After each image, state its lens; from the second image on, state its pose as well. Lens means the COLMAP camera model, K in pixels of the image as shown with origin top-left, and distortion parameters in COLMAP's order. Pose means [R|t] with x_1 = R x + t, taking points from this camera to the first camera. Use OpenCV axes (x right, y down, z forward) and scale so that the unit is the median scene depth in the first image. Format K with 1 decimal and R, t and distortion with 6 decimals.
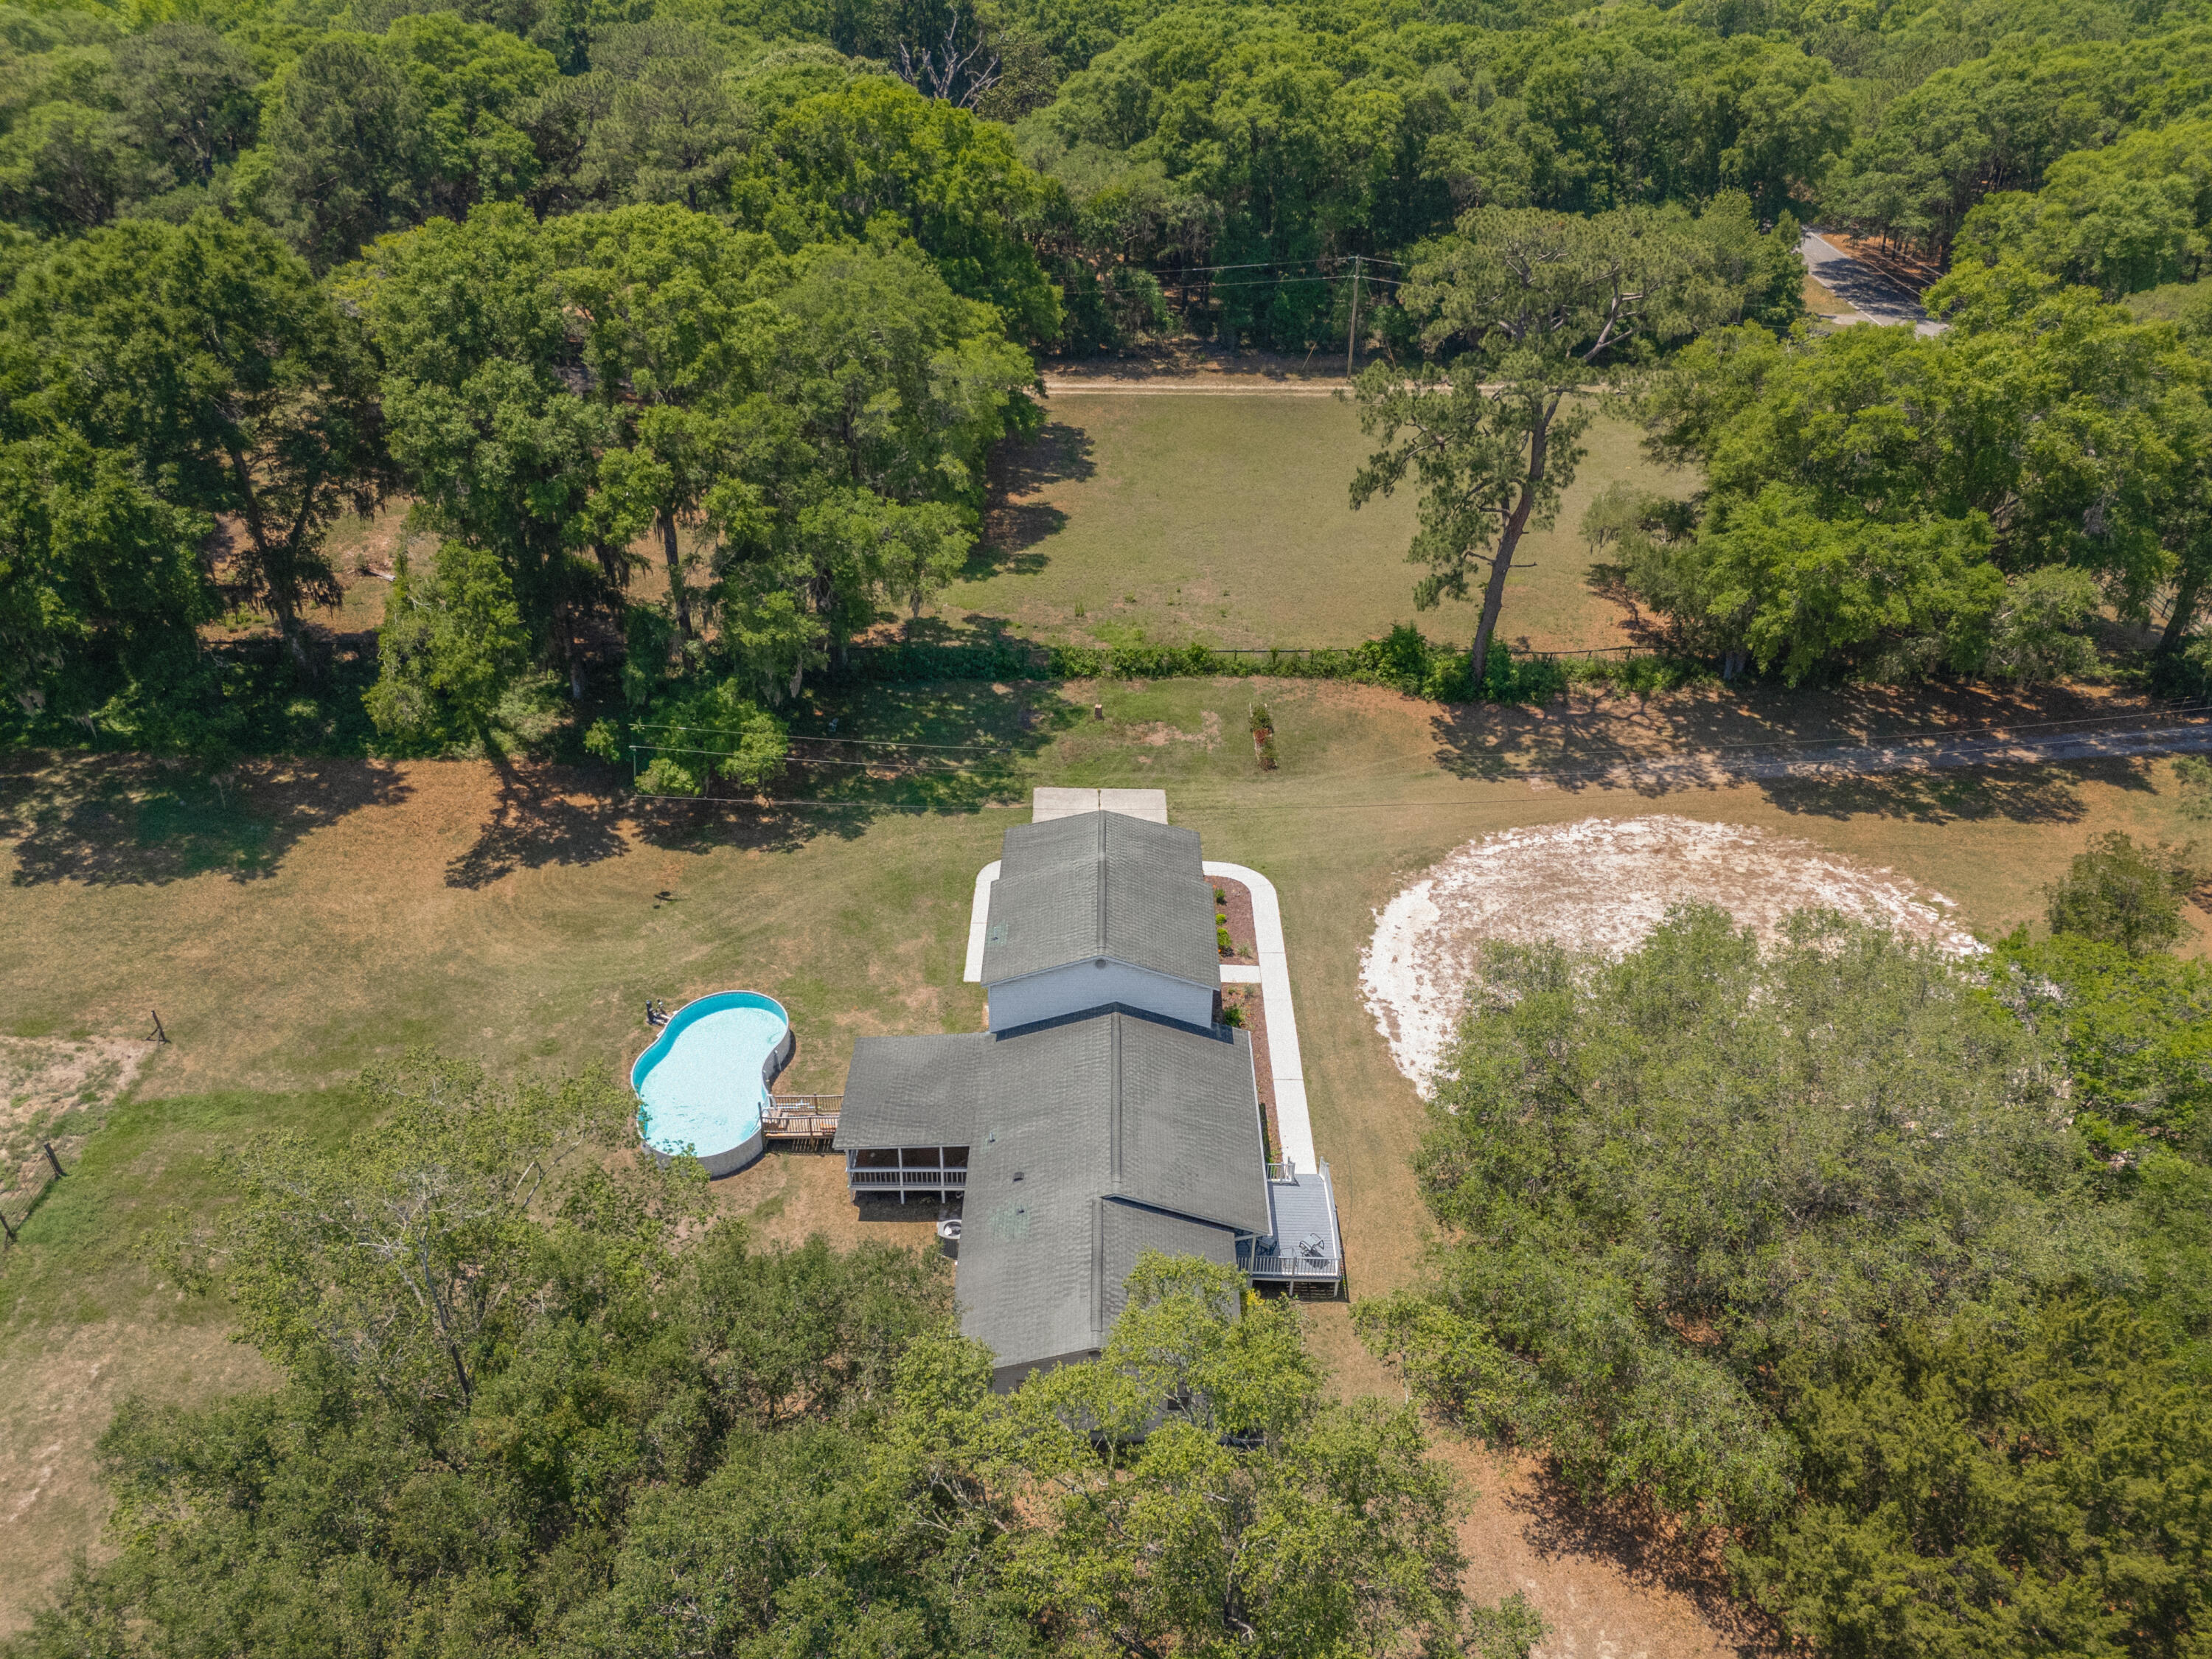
lens RADIAL K [[1623.1, 0, 1103.7], [0, 1623.1, 845.7], [0, 0, 1]] dist [0.076854, -0.067713]
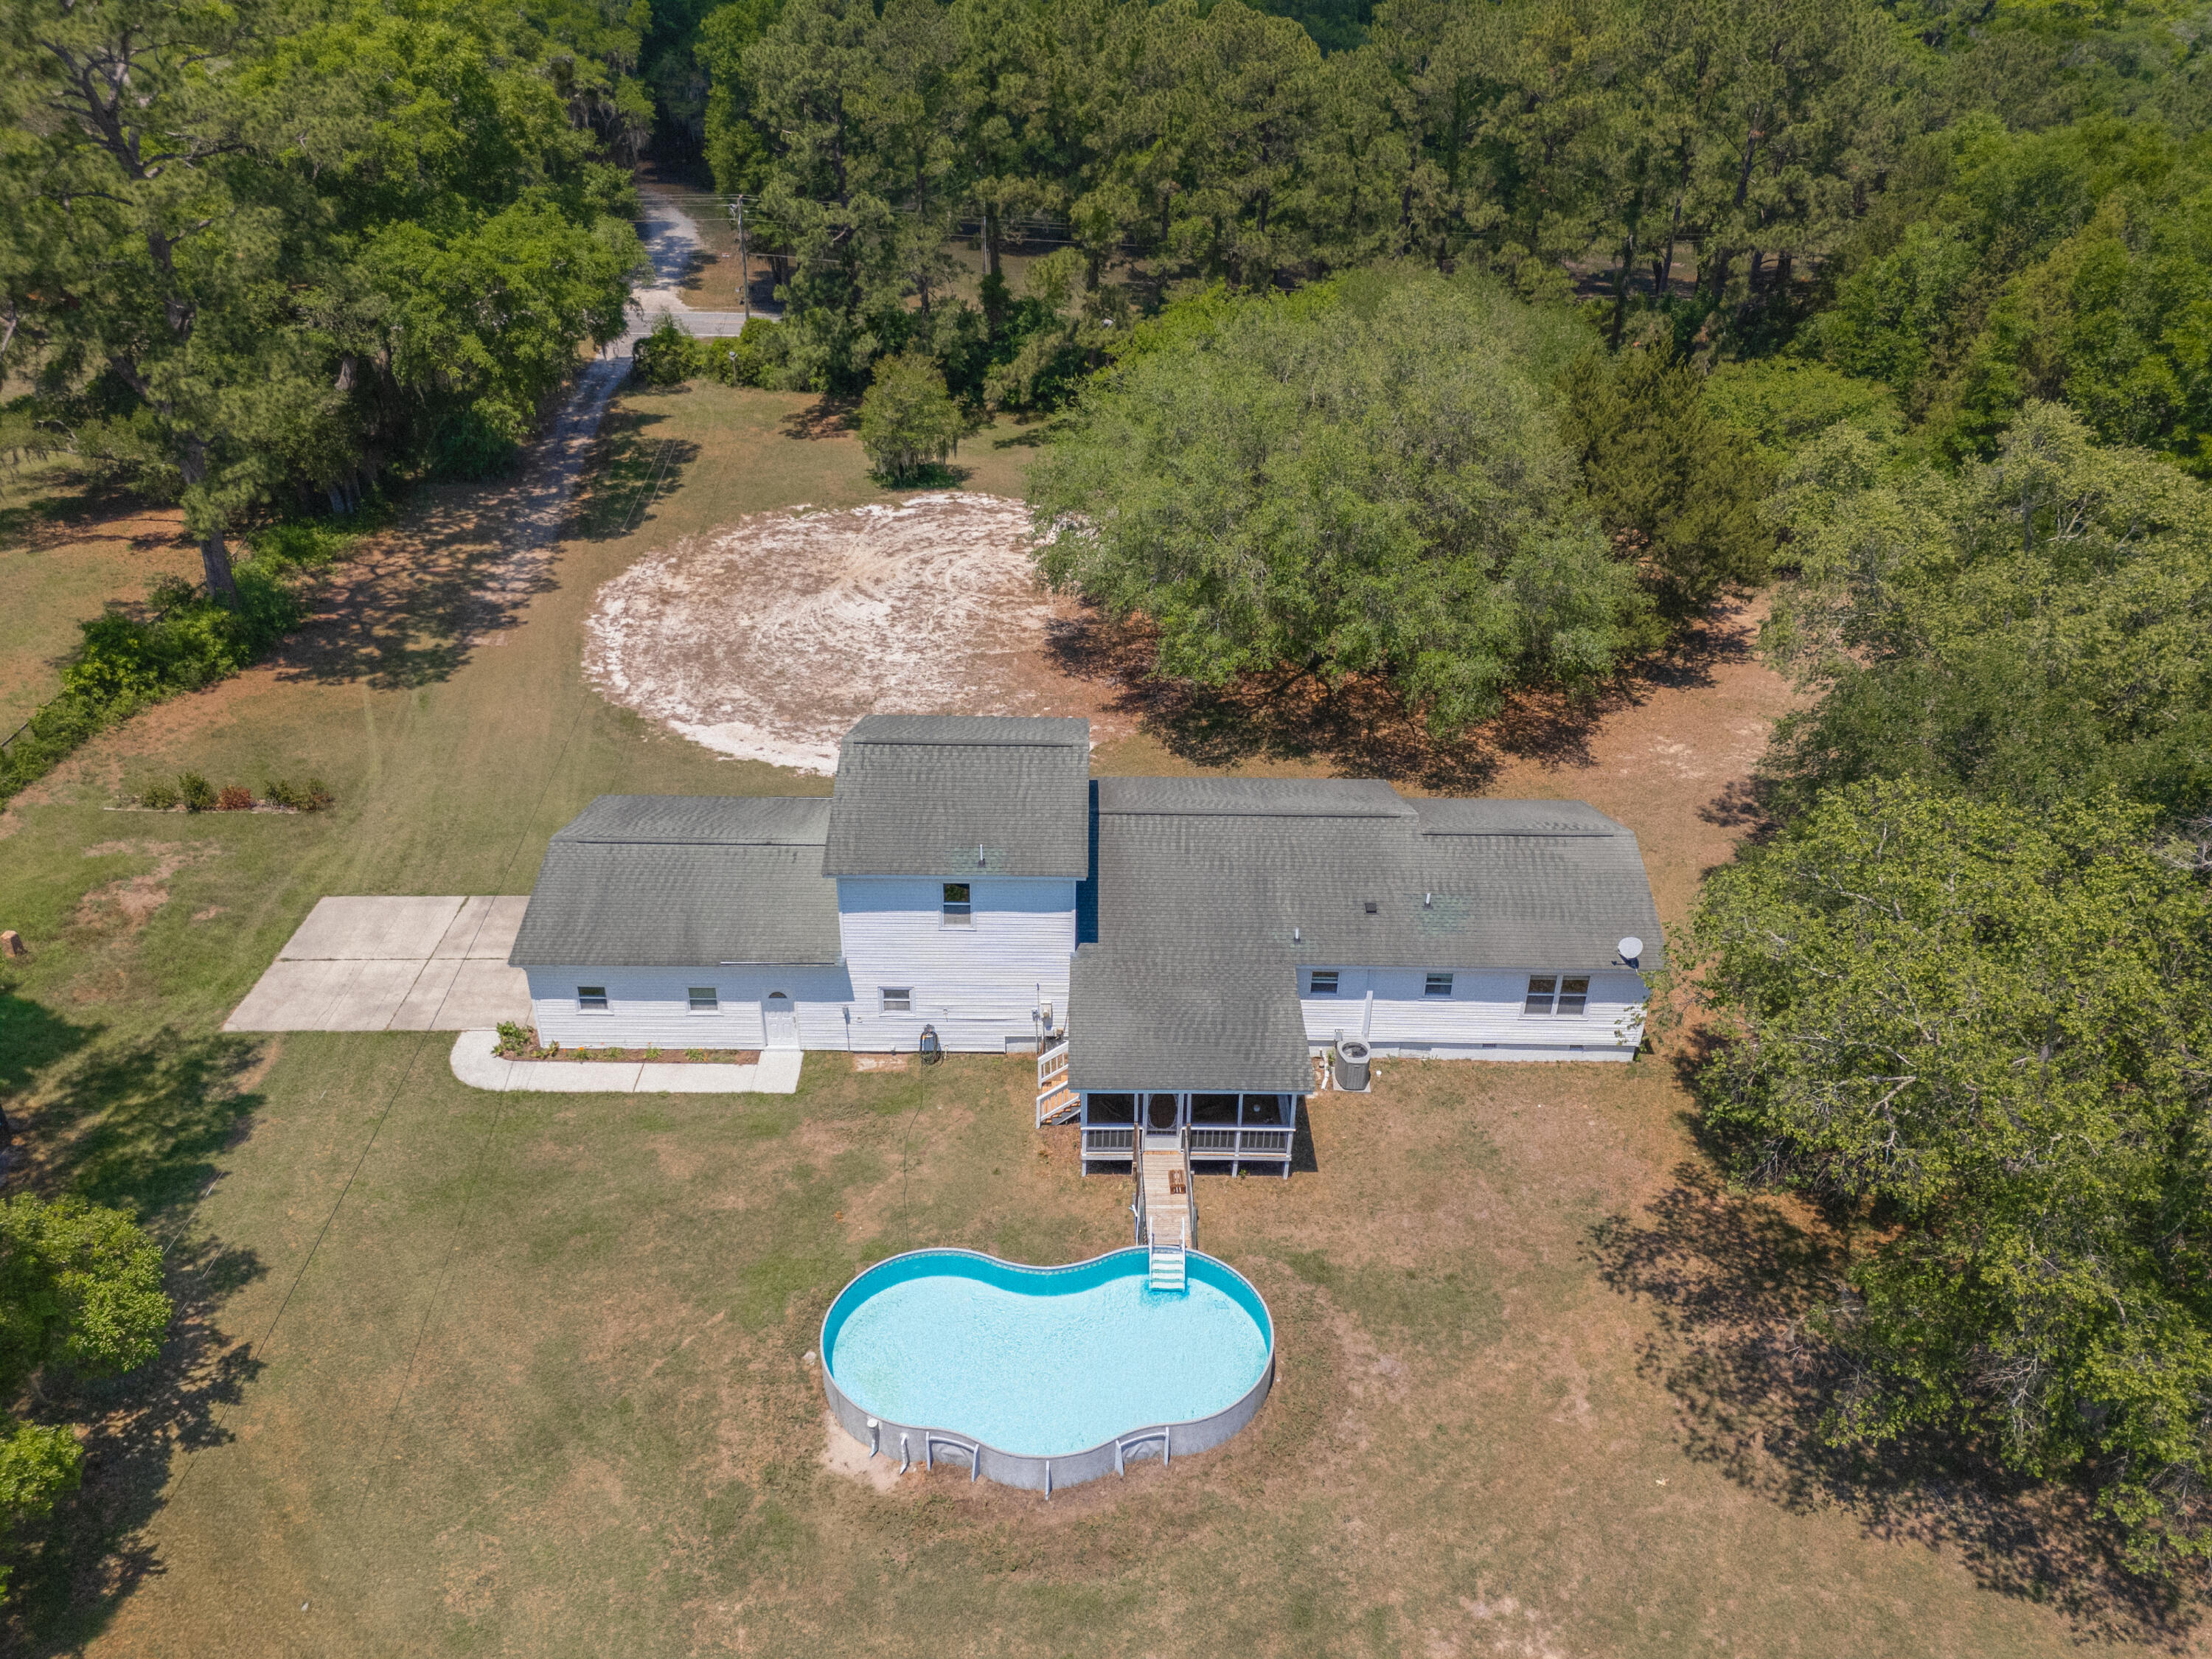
lens RADIAL K [[1623.1, 0, 1122.8], [0, 1623.1, 831.4], [0, 0, 1]] dist [0.076854, -0.067713]
pose [[-0.015276, -0.521876, 0.852885, -0.464152], [0.538532, 0.714401, 0.446783, -0.160684], [-0.842467, 0.466131, 0.270134, 0.563550]]
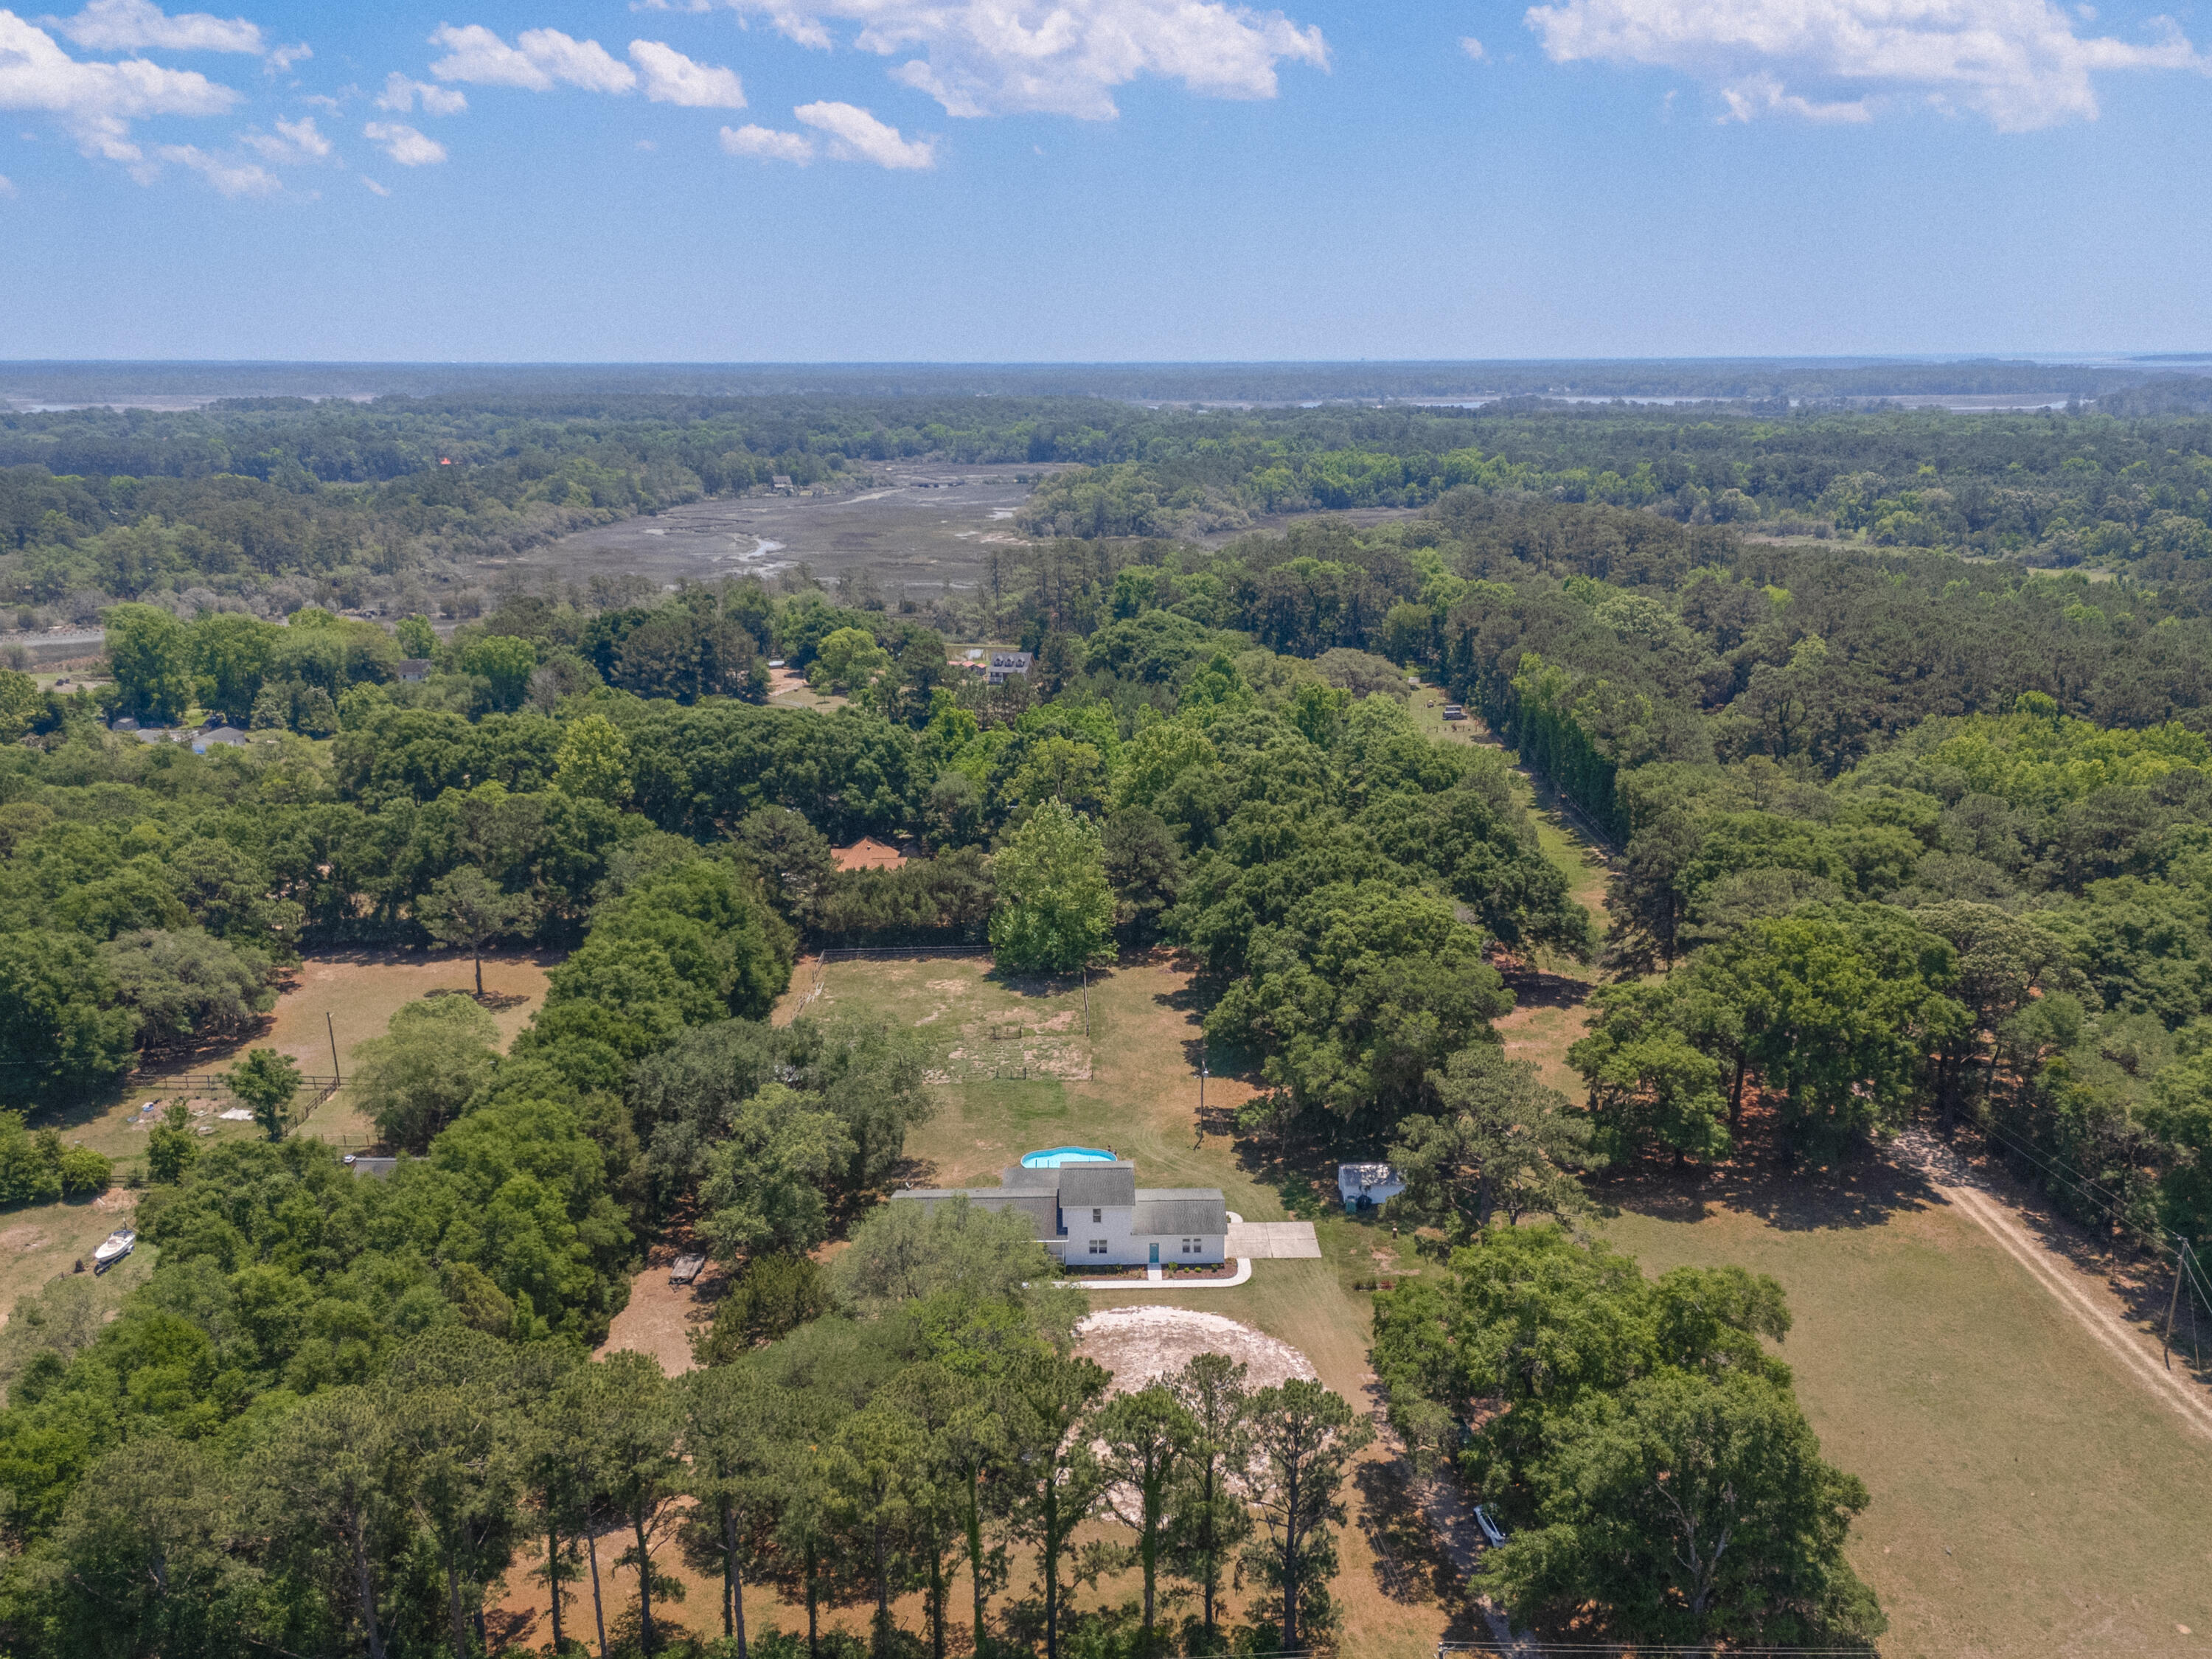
lens RADIAL K [[1765.4, 0, 1095.0], [0, 1765.4, 843.4], [0, 0, 1]] dist [0.060385, -0.006257]
pose [[0.010567, 0.246862, -0.968993, 1.743196], [-0.548314, 0.811799, 0.200835, -0.633899], [0.836206, 0.529190, 0.143937, 0.277999]]
